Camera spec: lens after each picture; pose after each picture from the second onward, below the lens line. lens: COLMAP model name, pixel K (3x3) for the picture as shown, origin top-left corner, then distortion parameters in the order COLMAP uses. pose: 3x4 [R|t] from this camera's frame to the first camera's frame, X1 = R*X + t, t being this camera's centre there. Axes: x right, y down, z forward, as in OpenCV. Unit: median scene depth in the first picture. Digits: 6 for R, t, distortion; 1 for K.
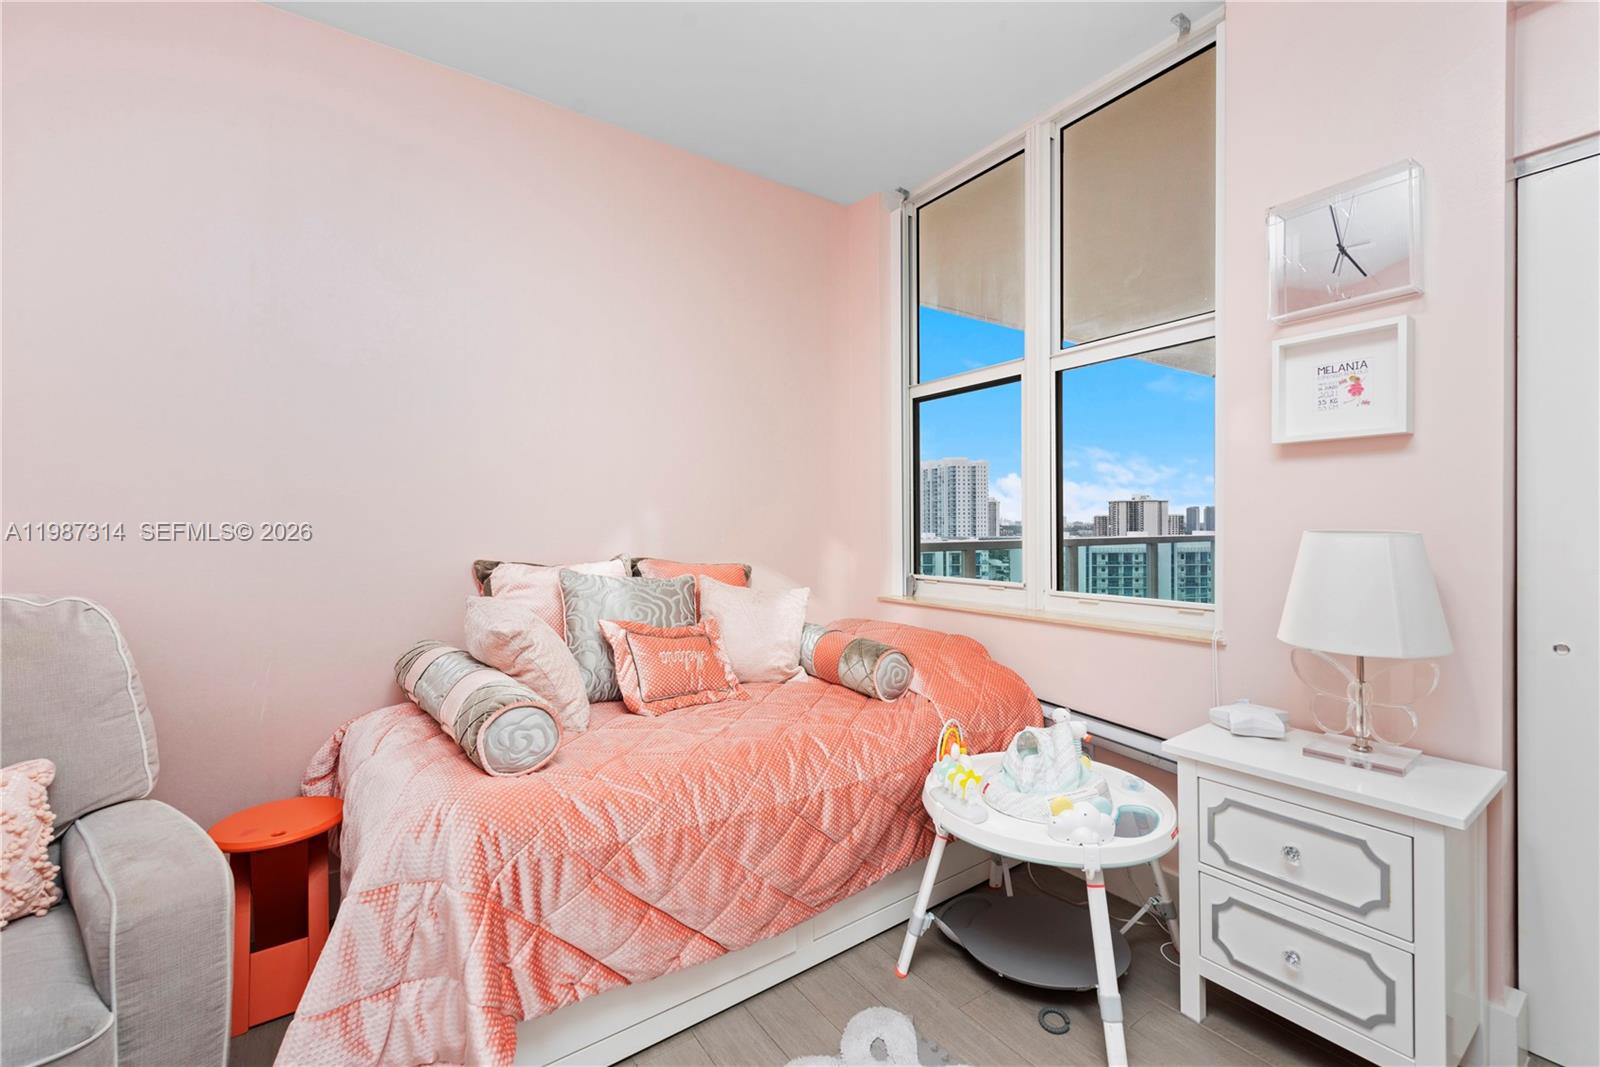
lens RADIAL K [[666.5, 0, 790.4], [0, 666.5, 529.8], [0, 0, 1]] dist [0.017010, -0.002785]
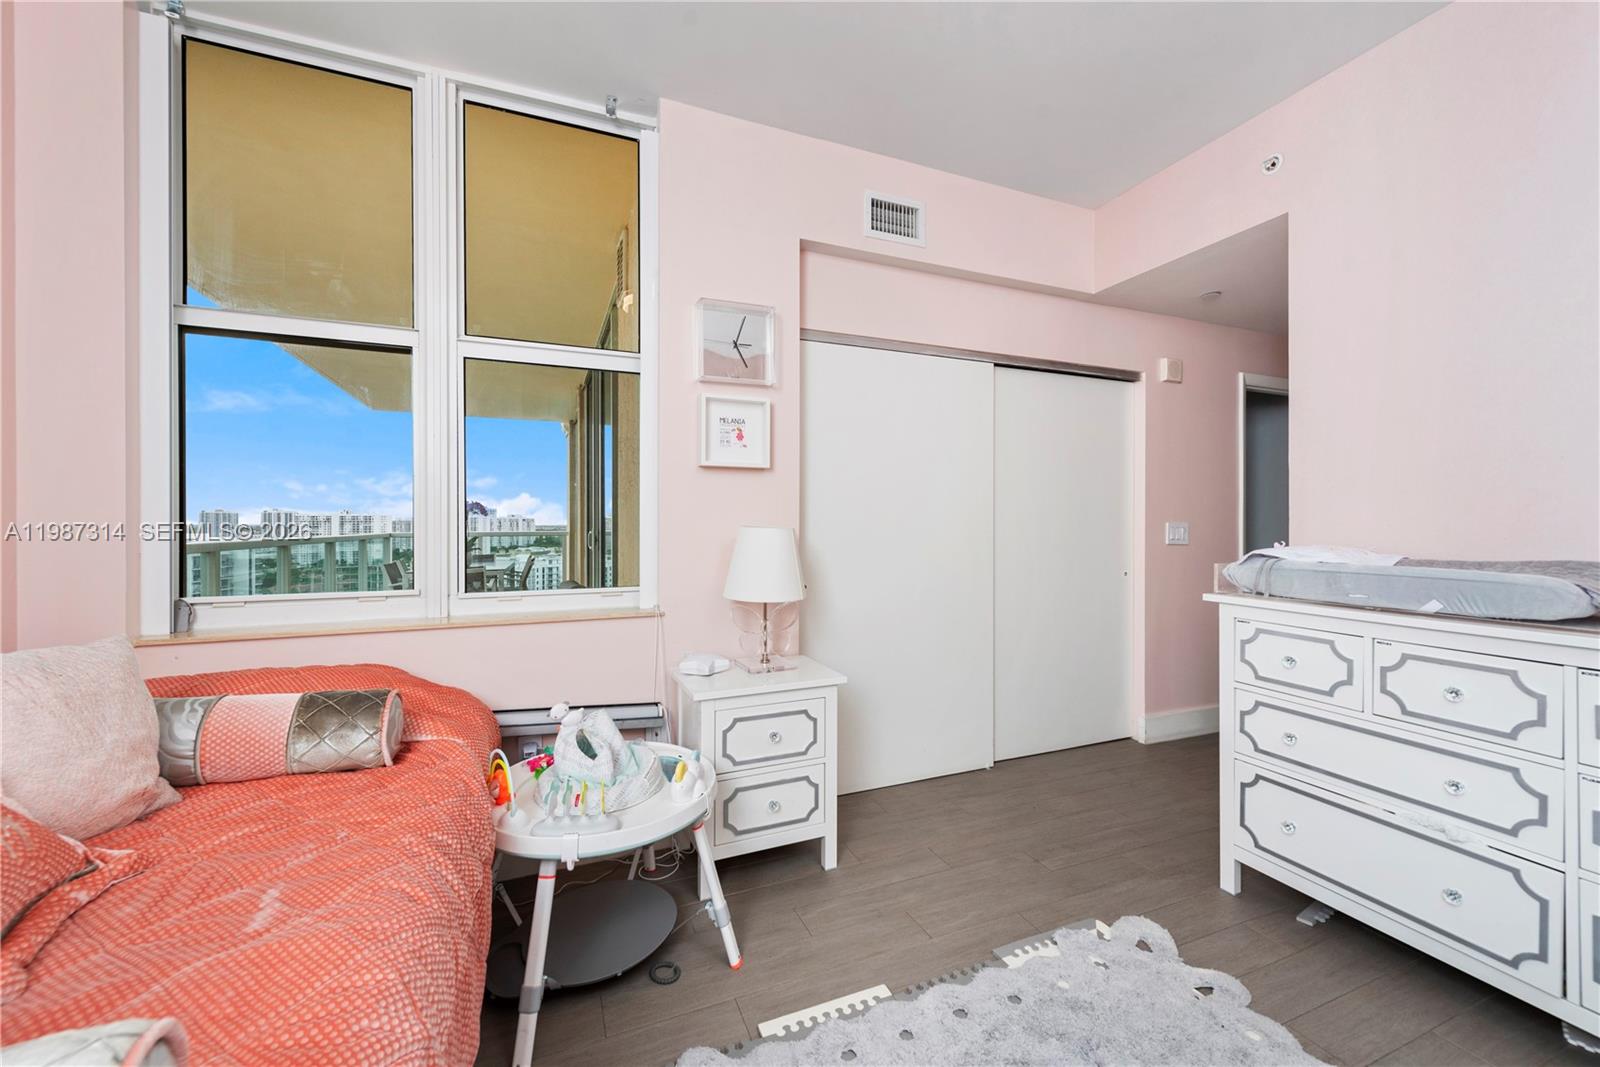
lens RADIAL K [[625.5, 0, 802.1], [0, 625.5, 531.3], [0, 0, 1]] dist [-0.003239, 0.001602]
pose [[0.209805, -0.004652, 0.977732, -0.470865], [0.004478, 0.999983, 0.003797, 0.006229], [-0.977733, 0.003581, 0.209822, 0.475024]]
